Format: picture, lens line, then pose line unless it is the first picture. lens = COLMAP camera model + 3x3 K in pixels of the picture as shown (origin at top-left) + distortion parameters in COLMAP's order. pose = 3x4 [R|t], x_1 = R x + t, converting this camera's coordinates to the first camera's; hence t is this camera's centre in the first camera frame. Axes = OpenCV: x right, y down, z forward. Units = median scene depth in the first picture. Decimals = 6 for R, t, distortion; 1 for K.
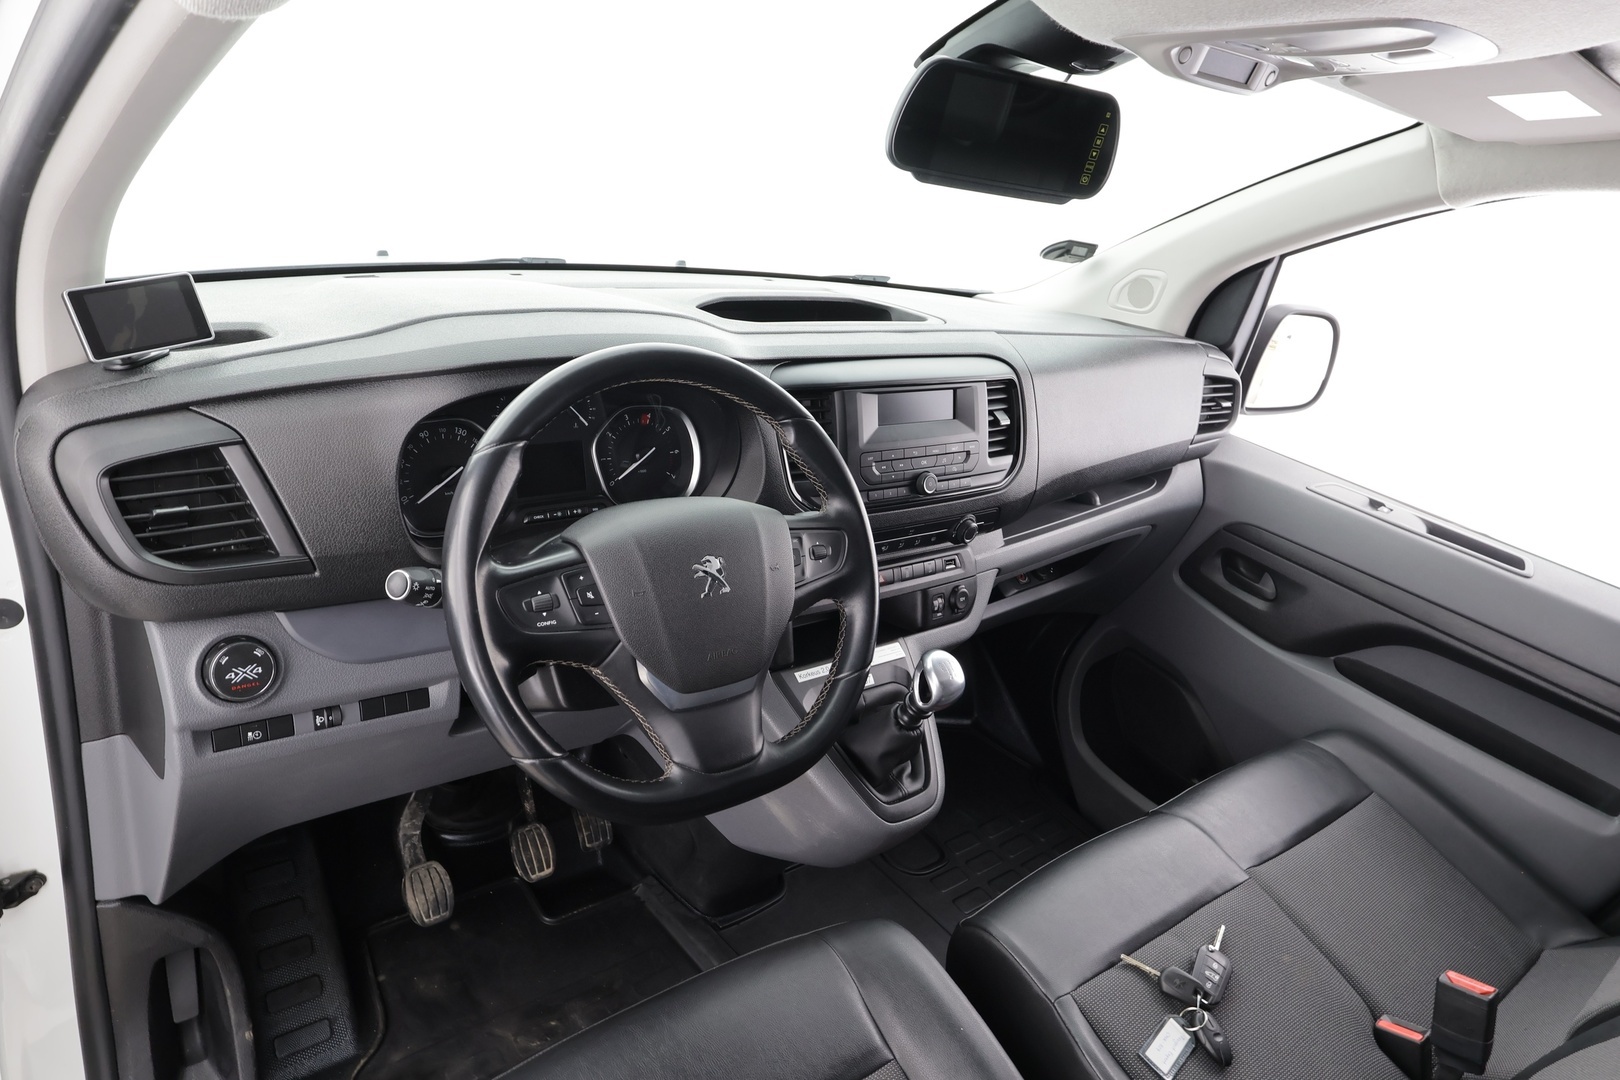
lens RADIAL K [[1016.7, 0, 810.0], [0, 1016.7, 540.0], [0, 0, 1]] dist [-0.002312, -0.000929]
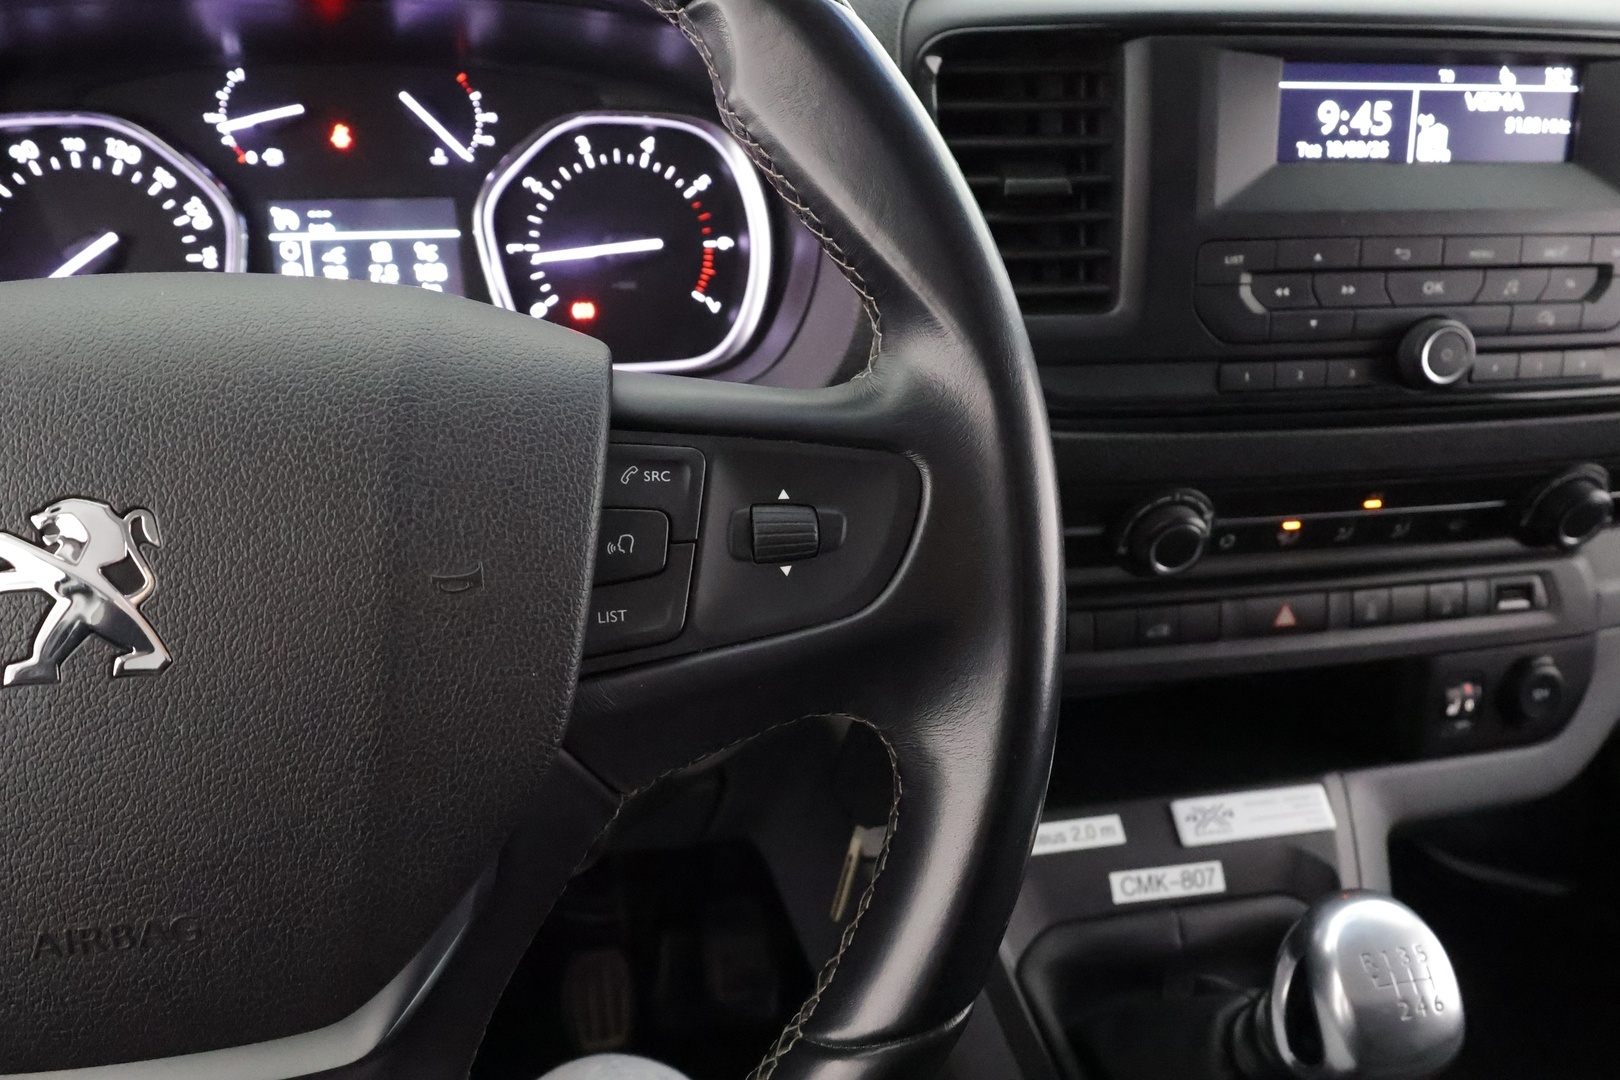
lens RADIAL K [[1135.9, 0, 810.0], [0, 1135.9, 540.0], [0, 0, 1]] dist [-0.009881, 0.007005]
pose [[0.884802, 0.109677, -0.452875, 0.098885], [-0.086425, 0.993668, 0.071793, -0.004663], [0.457882, -0.024383, 0.888679, 0.532483]]
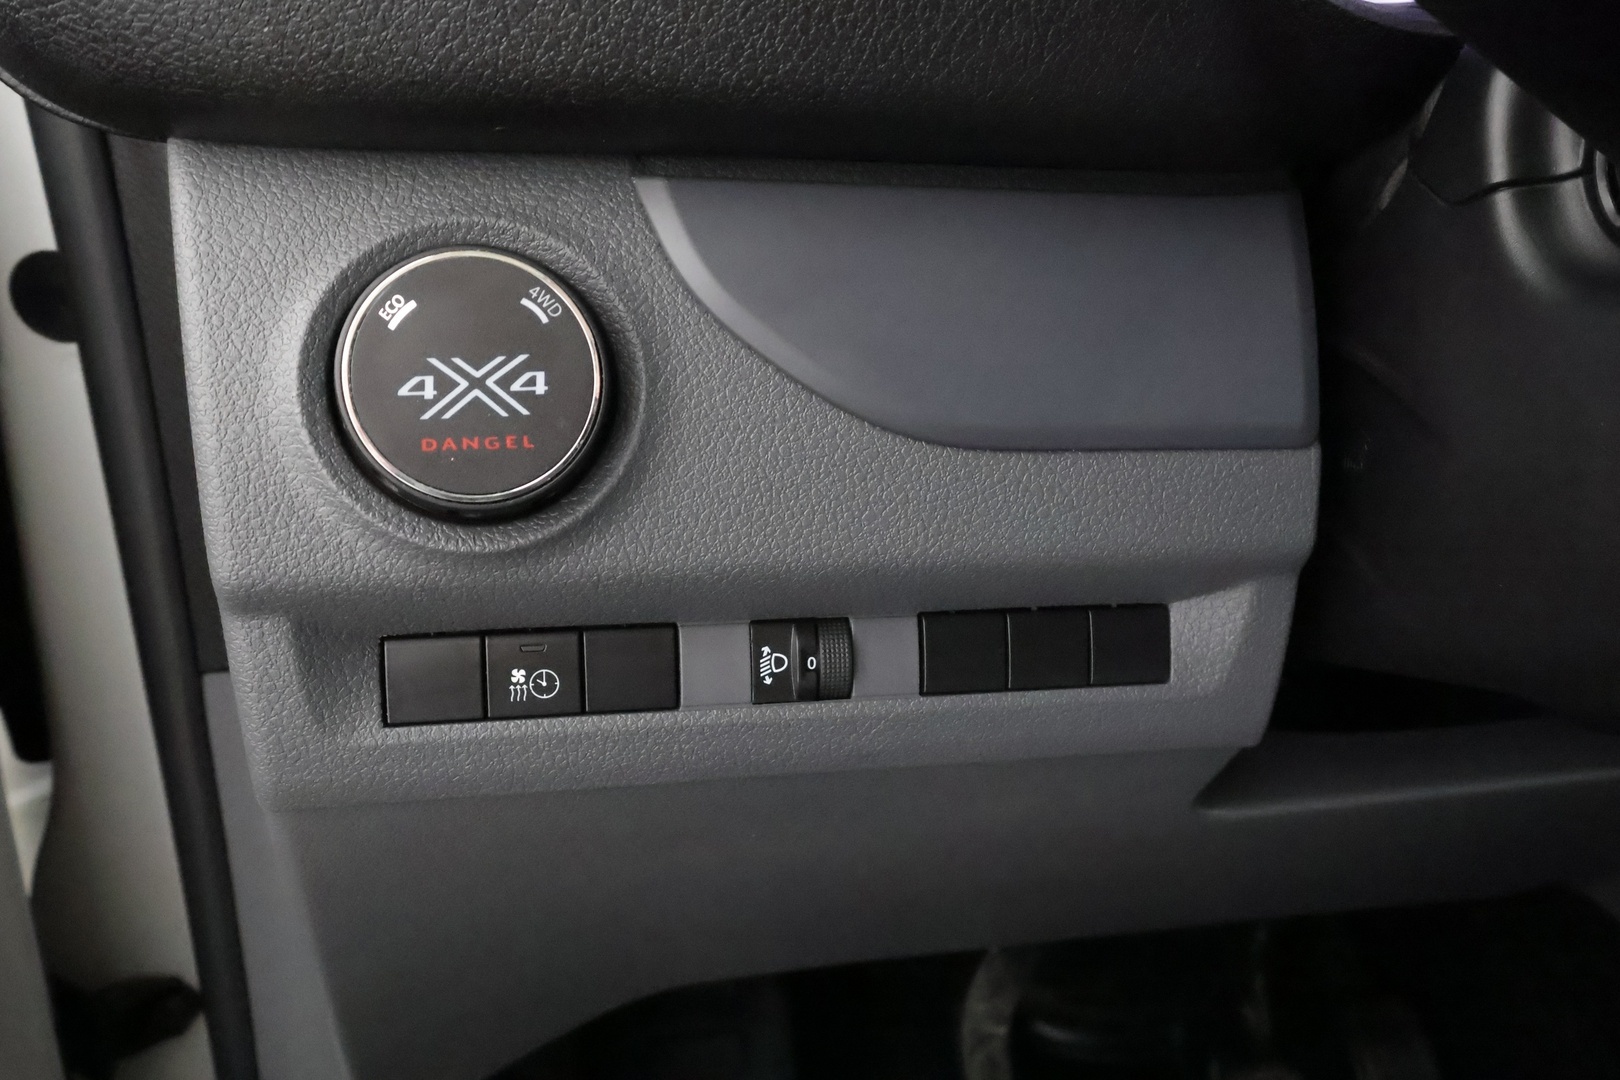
lens RADIAL K [[1329.3, 0, 811.7], [0, 1329.3, 580.5], [0, 0, 1]] dist [0.003637, 0.000919]
pose [[0.882421, 0.068460, -0.465453, -0.220497], [-0.071966, 0.997354, 0.010256, 0.104950], [0.464924, 0.024446, 0.885013, 0.488067]]
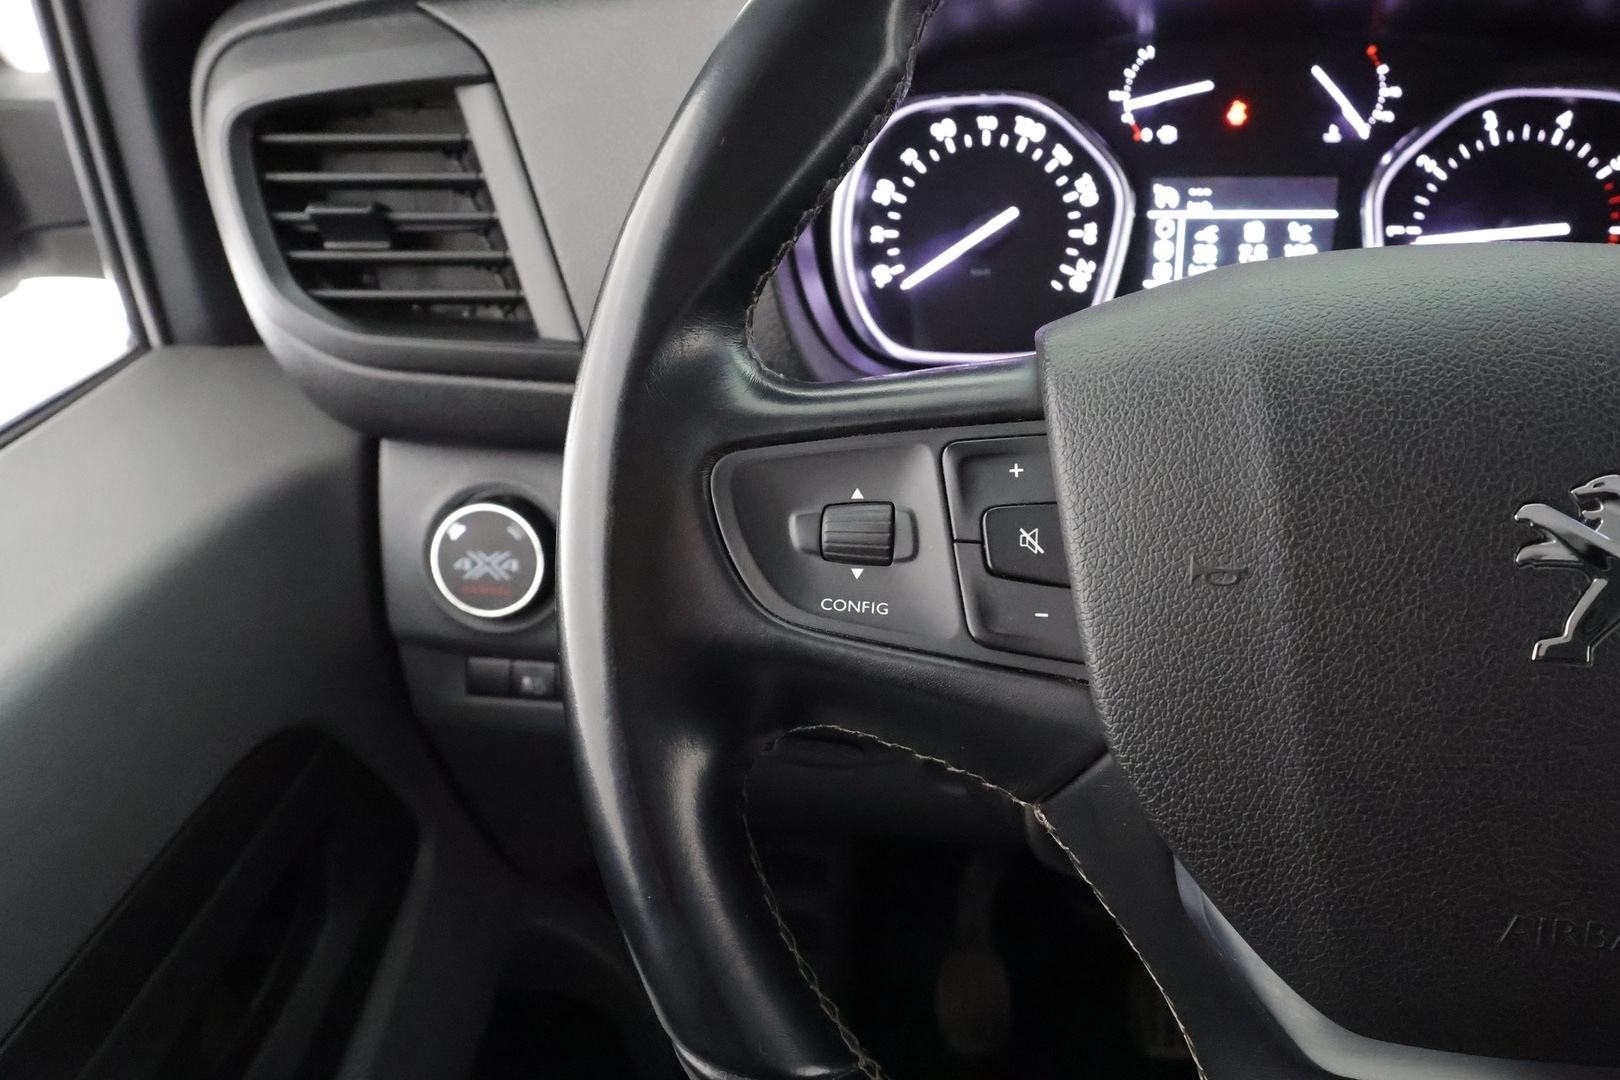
lens RADIAL K [[1135.9, 0, 810.0], [0, 1135.9, 540.0], [0, 0, 1]] dist [-0.009881, 0.007005]
pose [[0.697577, 0.191915, -0.690330, -0.032221], [-0.156009, 0.981029, 0.115083, 0.017461], [0.699320, 0.027418, 0.714283, 0.445175]]
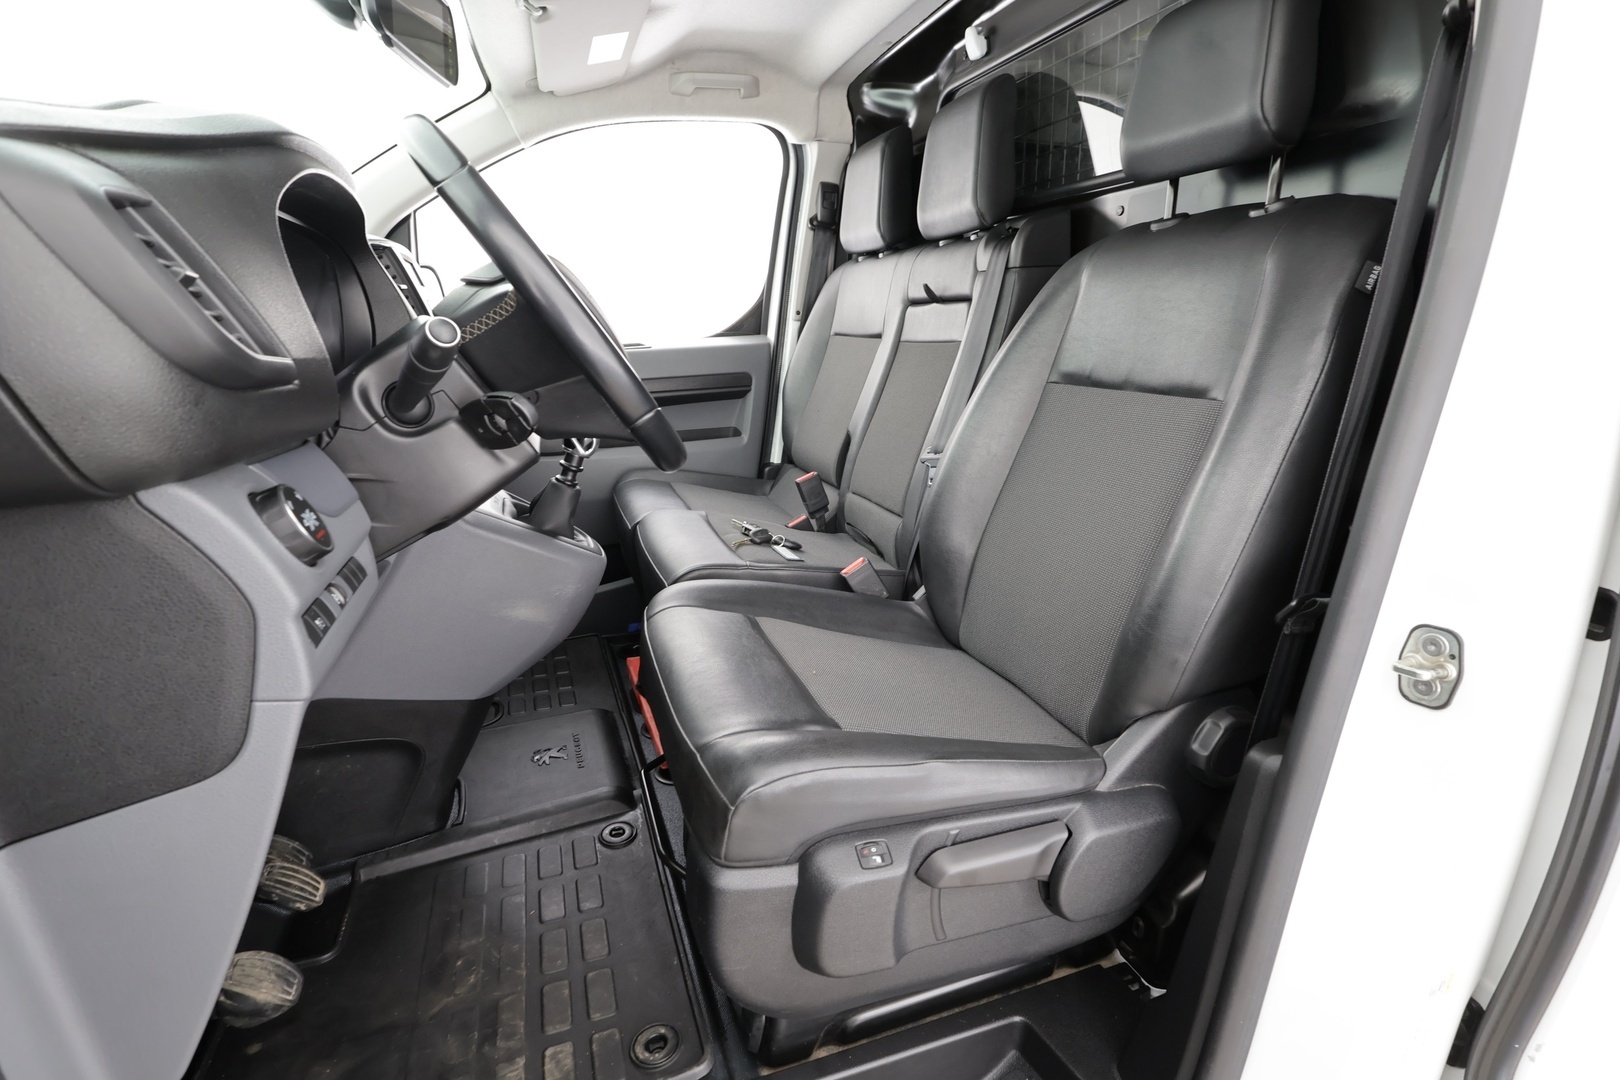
lens RADIAL K [[745.0, 0, 810.0], [0, 745.0, 540.0], [0, 0, 1]] dist [-0.002784, 0.000258]
pose [[0.296472, -0.444887, 0.845091, -0.584811], [0.474953, 0.836373, 0.273677, 0.107218], [-0.828567, 0.320241, 0.459262, 0.277665]]
